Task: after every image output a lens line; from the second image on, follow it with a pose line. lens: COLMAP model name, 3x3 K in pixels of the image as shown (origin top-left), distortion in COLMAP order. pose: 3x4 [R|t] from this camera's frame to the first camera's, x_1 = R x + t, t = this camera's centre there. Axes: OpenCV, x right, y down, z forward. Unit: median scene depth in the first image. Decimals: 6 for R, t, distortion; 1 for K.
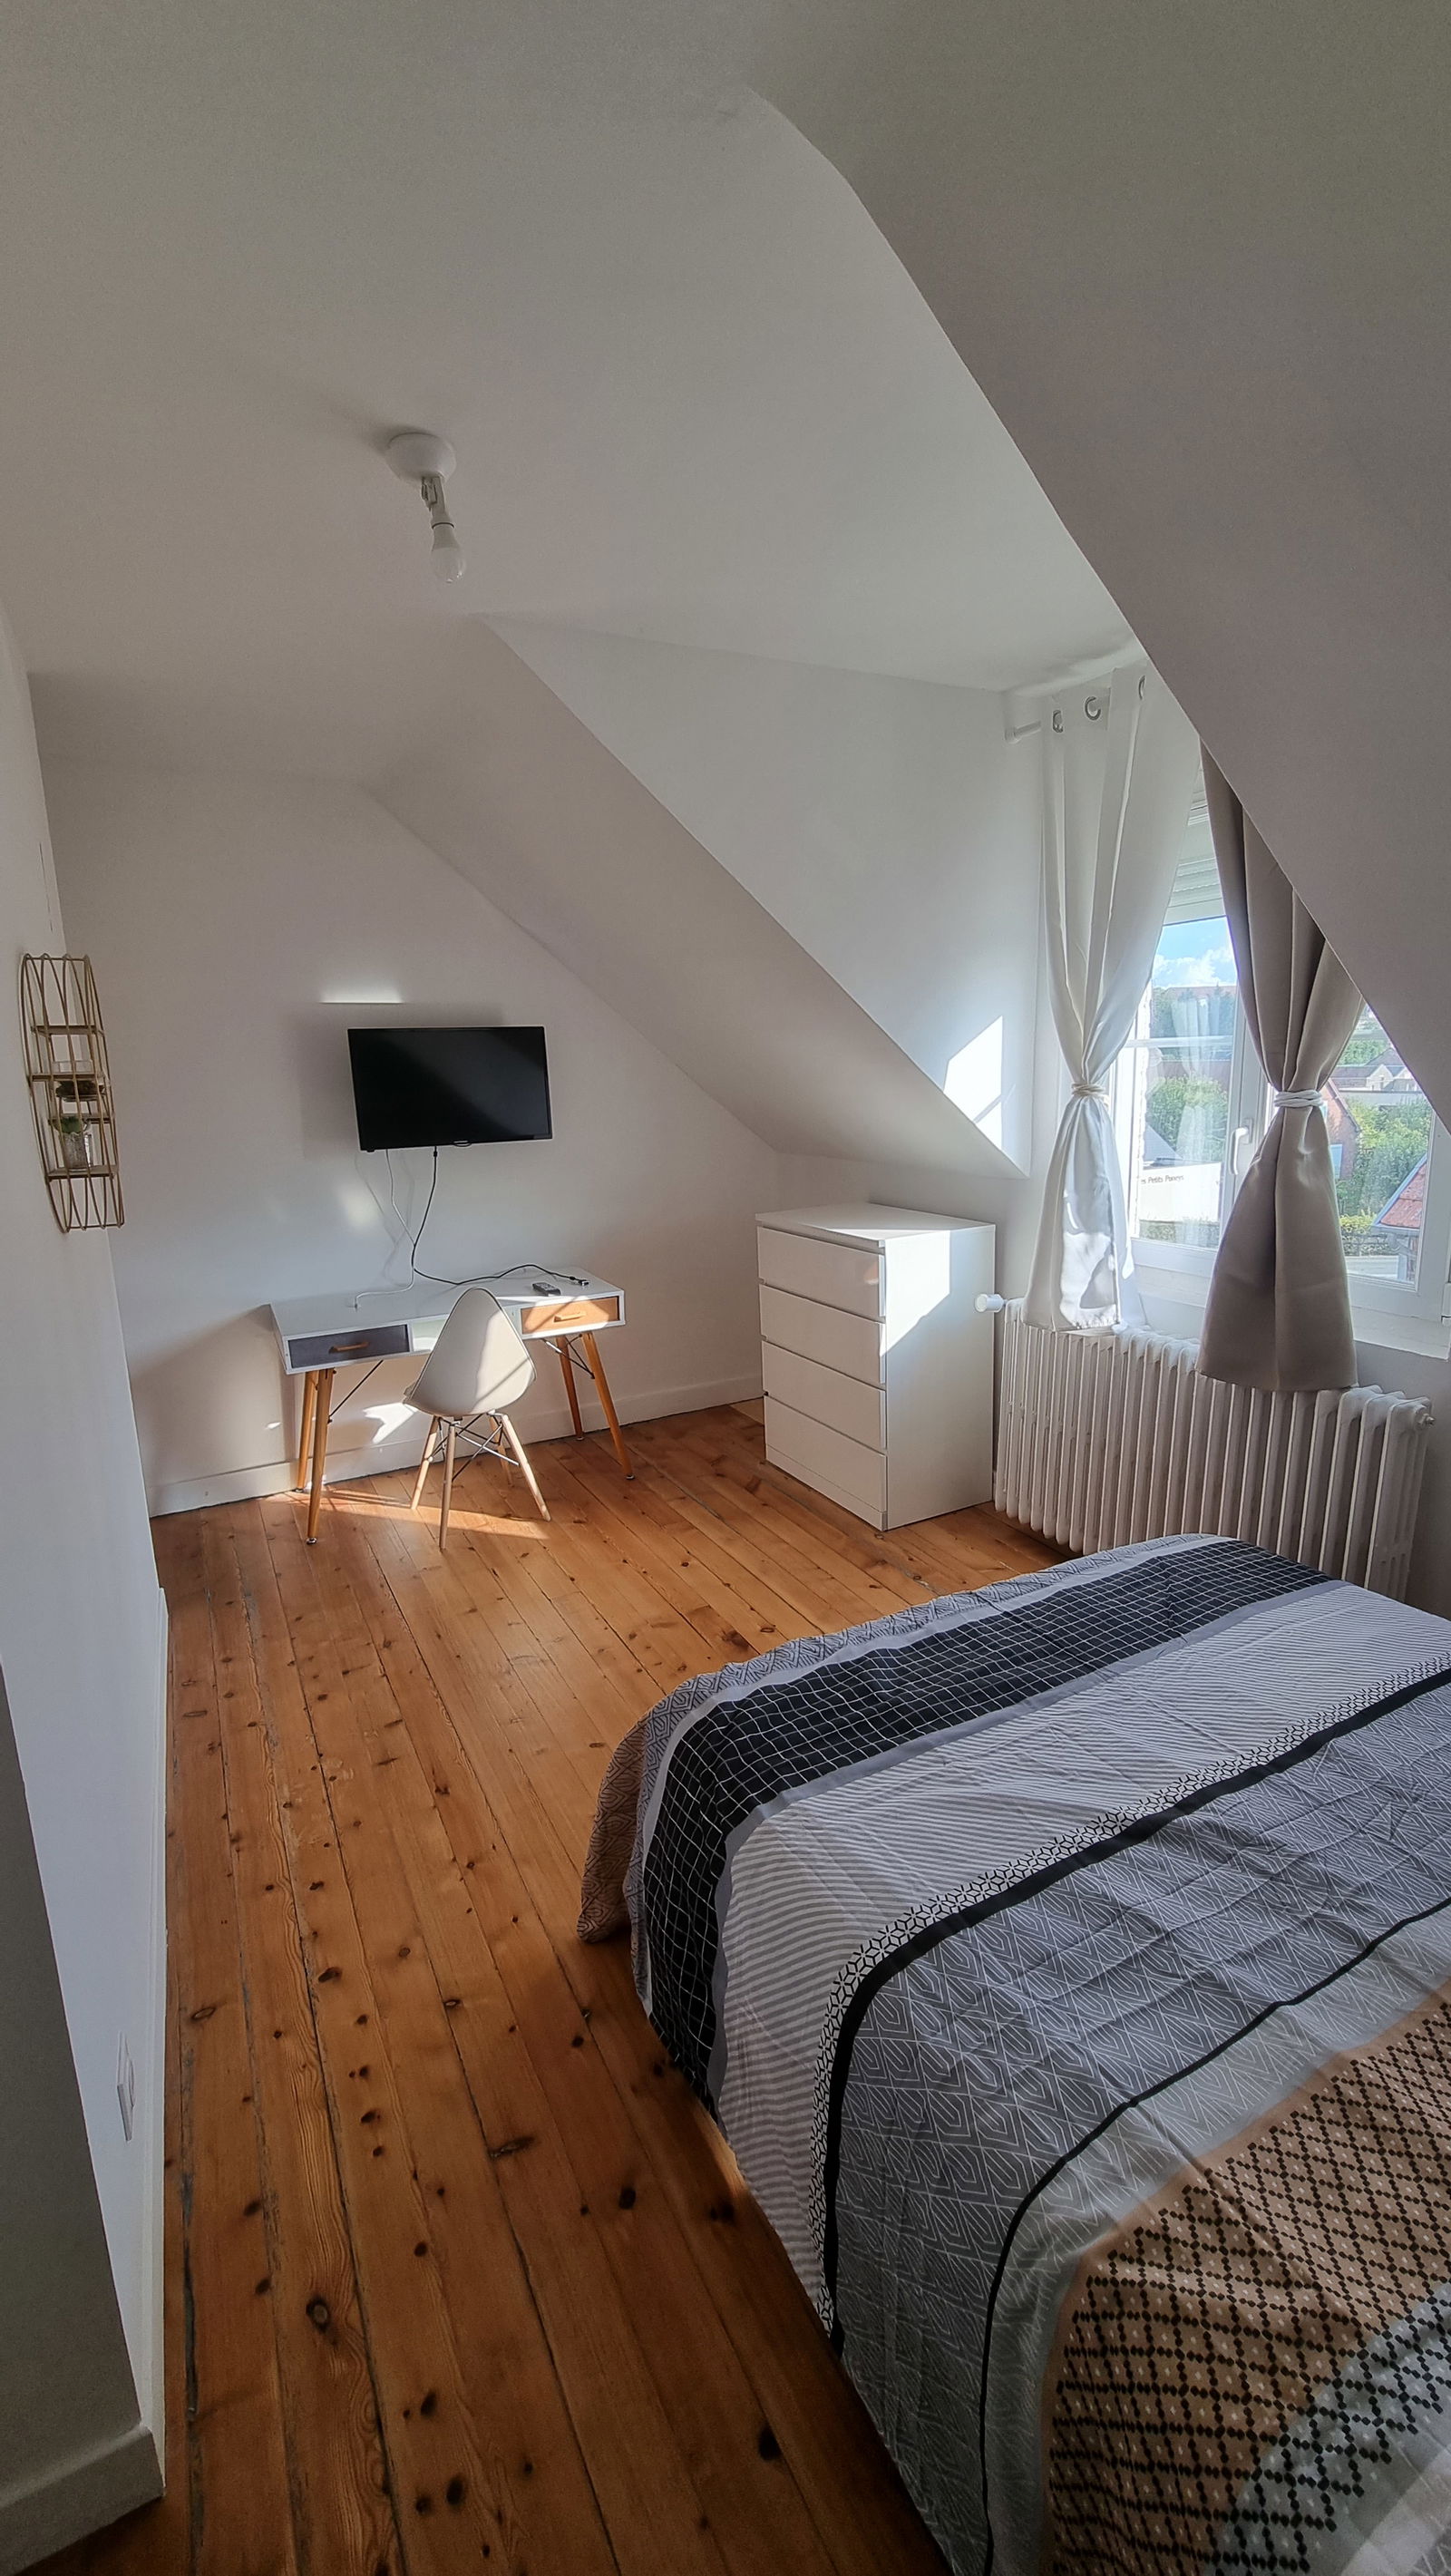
lens RADIAL K [[1050.0, 0, 724.7], [0, 1050.0, 1299.5], [0, 0, 1]] dist [-0.009688, 0.001138]
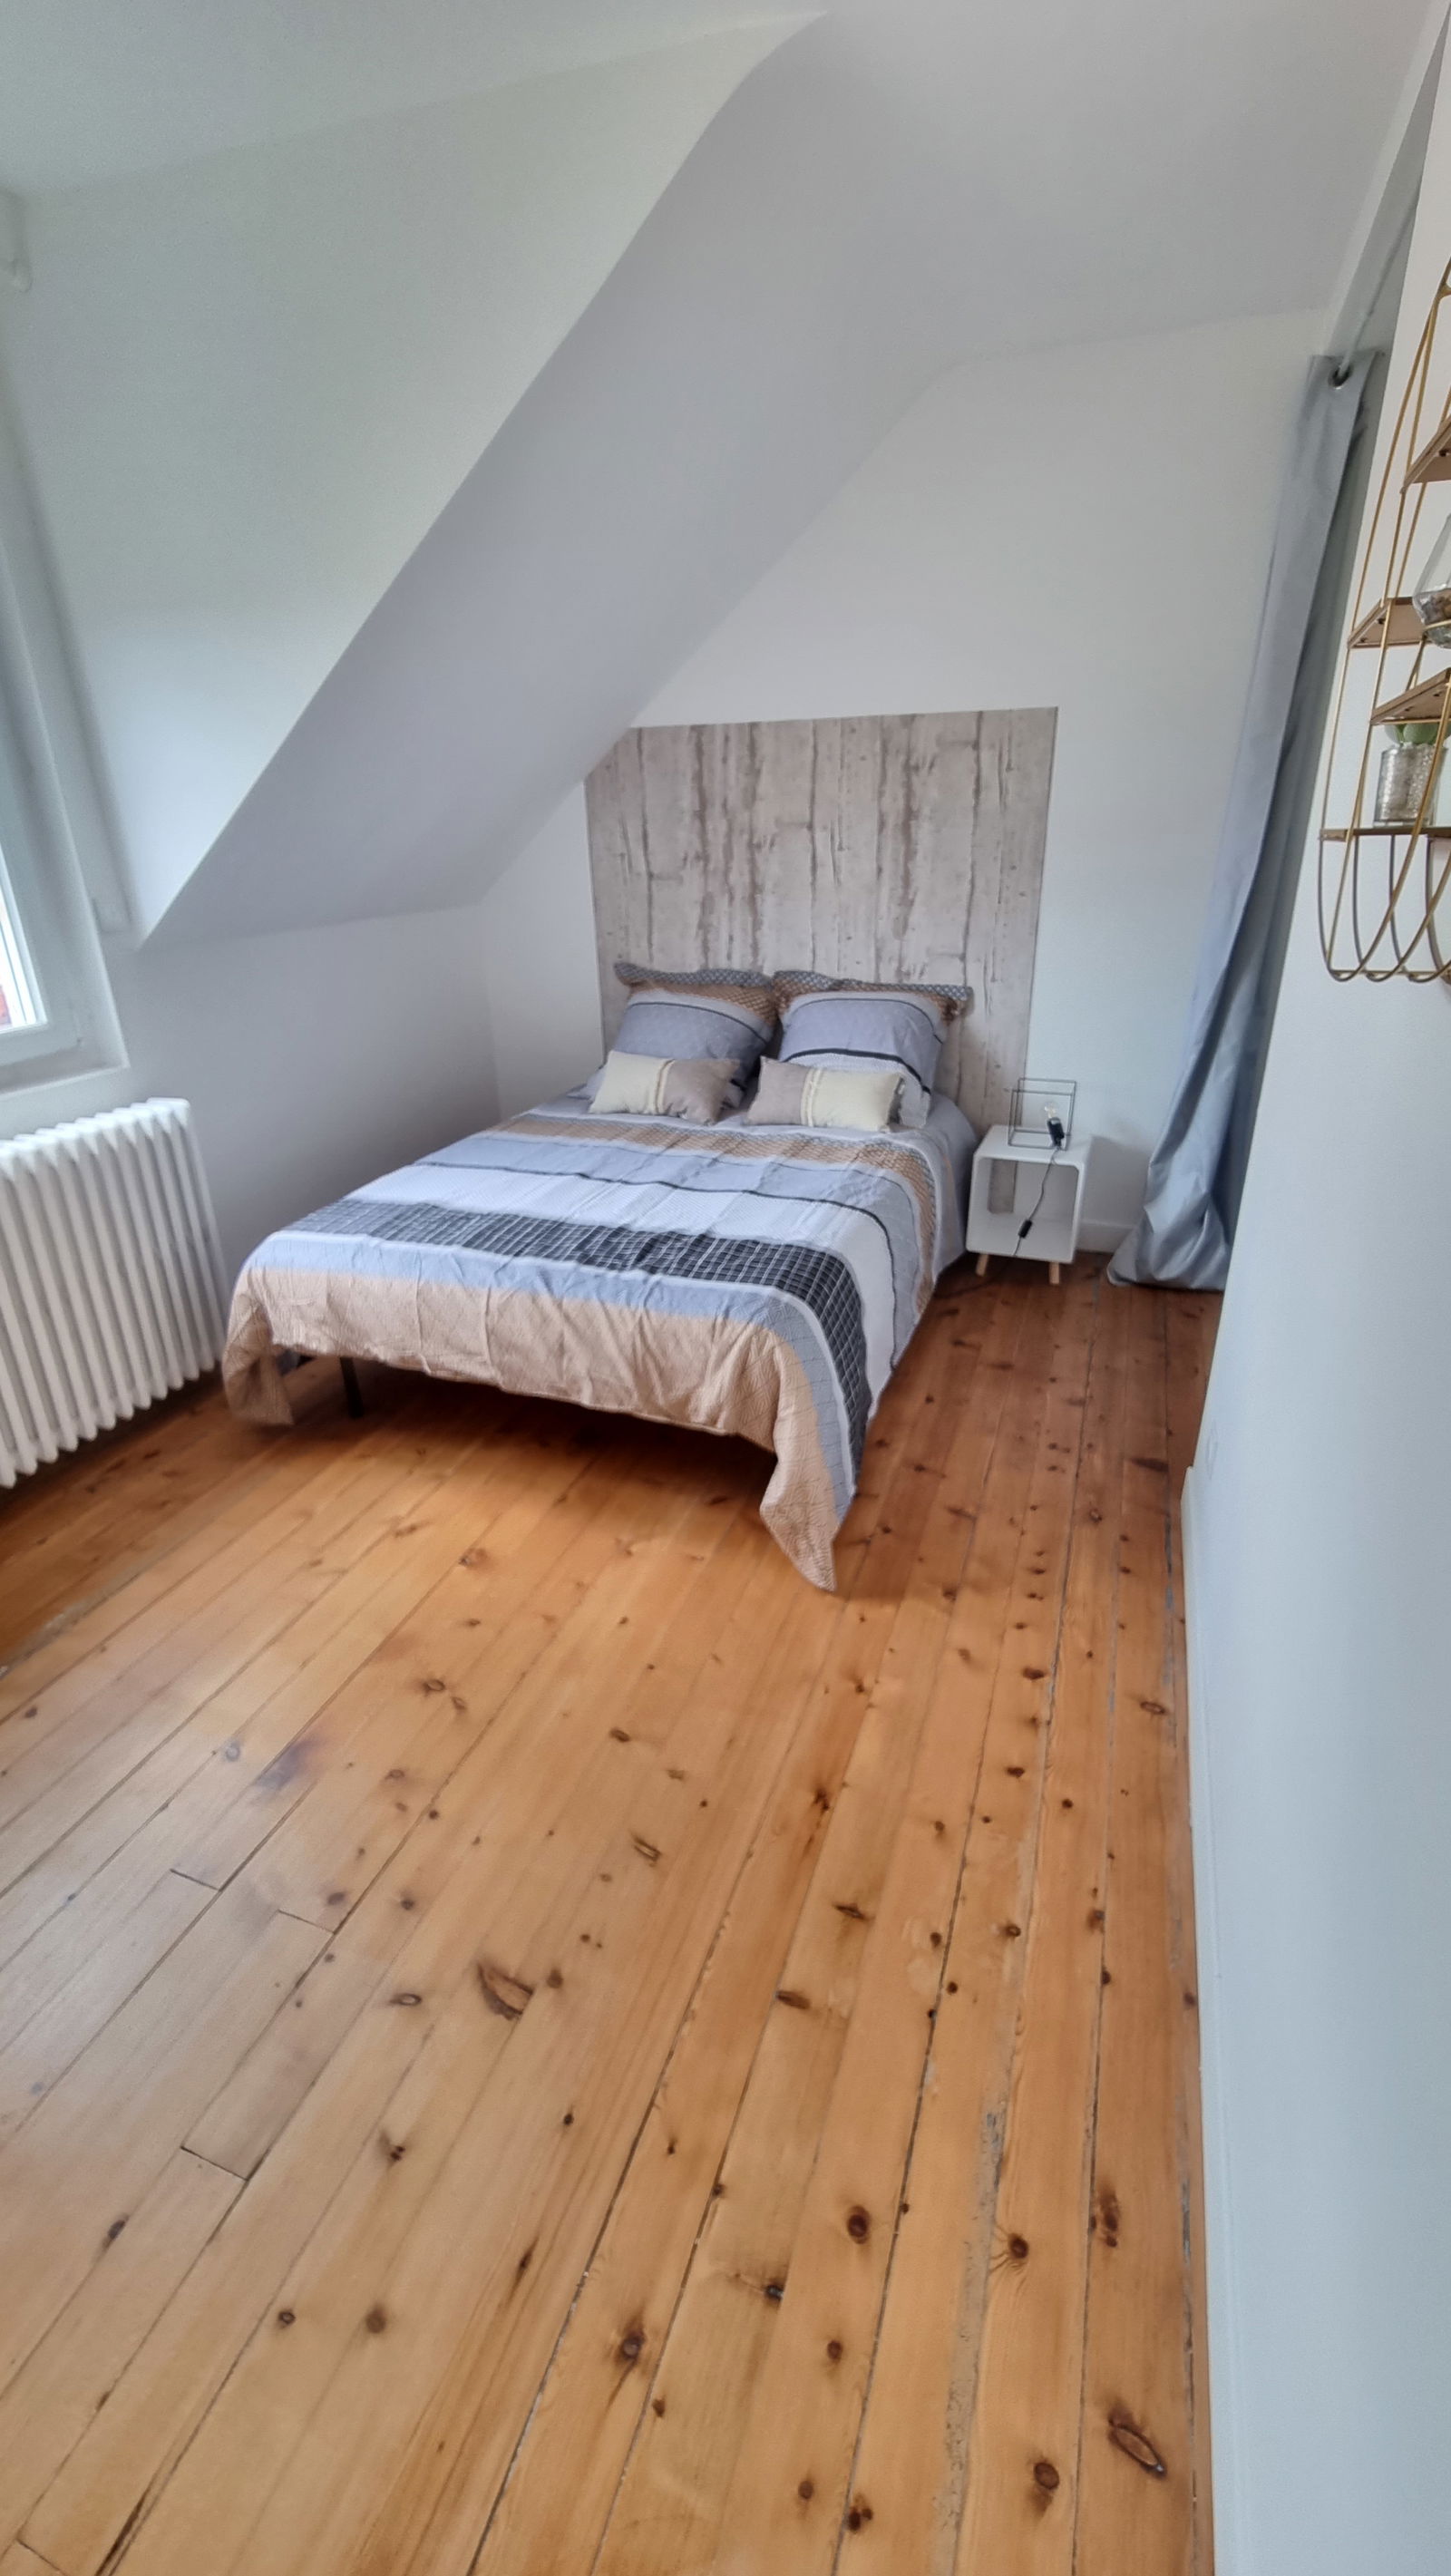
lens RADIAL K [[1050.0, 0, 729.3], [0, 1050.0, 1280.9], [0, 0, 1]] dist [-0.009688, 0.001138]
pose [[-0.670562, -0.271268, 0.690478, -0.723193], [0.185256, 0.840028, 0.509934, -0.237093], [-0.718350, 0.469857, -0.513037, 1.442239]]
